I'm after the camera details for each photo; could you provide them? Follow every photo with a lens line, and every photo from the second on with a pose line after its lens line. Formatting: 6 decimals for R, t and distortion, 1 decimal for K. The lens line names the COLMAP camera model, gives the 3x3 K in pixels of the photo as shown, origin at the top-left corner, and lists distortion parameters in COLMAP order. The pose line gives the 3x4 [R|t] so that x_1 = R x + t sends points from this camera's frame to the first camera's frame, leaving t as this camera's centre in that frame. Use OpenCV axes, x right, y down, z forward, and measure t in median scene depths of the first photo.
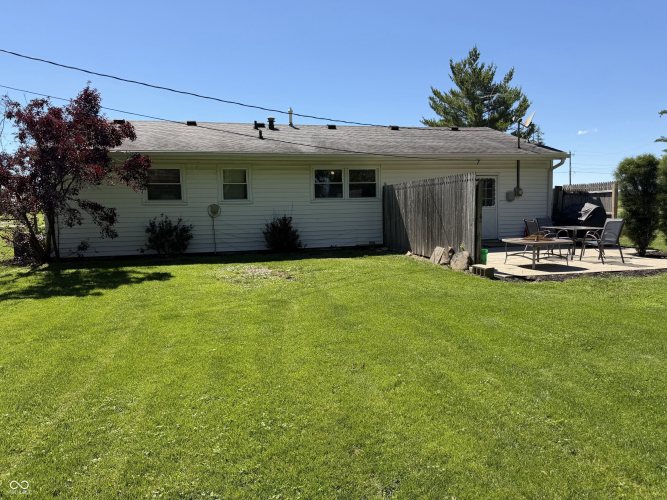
lens RADIAL K [[465.2, 0, 333.5], [0, 465.2, 250.0], [0, 0, 1]] dist [0.025144, -0.005410]
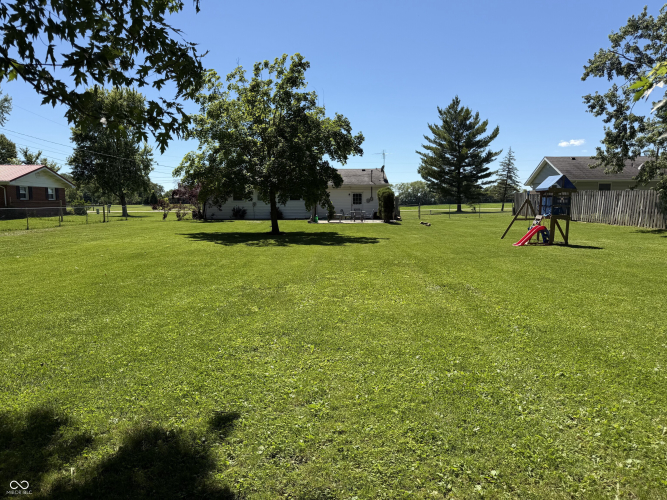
lens RADIAL K [[465.2, 0, 333.5], [0, 465.2, 250.0], [0, 0, 1]] dist [0.025144, -0.005410]
pose [[0.972903, 0.038670, -0.227959, 0.892180], [-0.035793, 0.999219, 0.016745, 0.133552], [0.228428, -0.008132, 0.973527, -1.709976]]
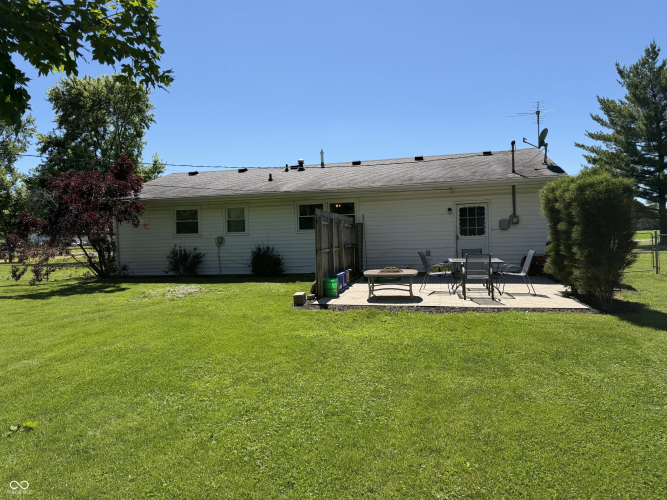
lens RADIAL K [[465.2, 0, 333.5], [0, 465.2, 250.0], [0, 0, 1]] dist [0.025144, -0.005410]
pose [[0.890944, 0.005696, -0.454078, 0.570331], [-0.031601, 0.998275, -0.049481, -0.009385], [0.453013, 0.058434, 0.889587, 0.031245]]
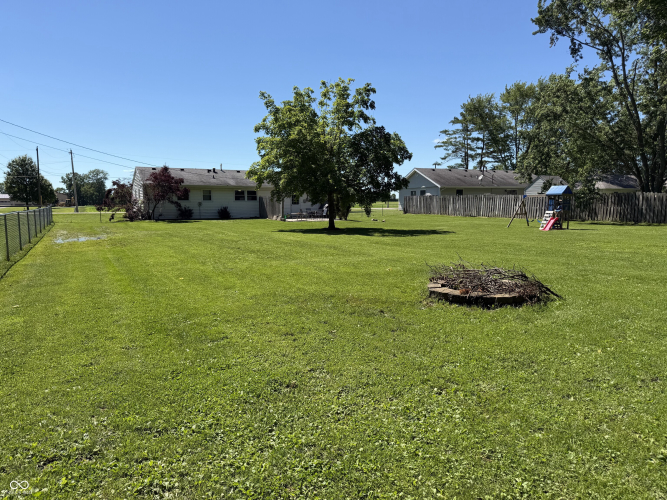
lens RADIAL K [[465.2, 0, 333.5], [0, 465.2, 250.0], [0, 0, 1]] dist [0.025144, -0.005410]
pose [[0.966669, -0.007783, 0.255912, -0.194772], [0.007241, 0.999969, 0.003059, 0.192525], [-0.255928, -0.001104, 0.966695, -1.965925]]
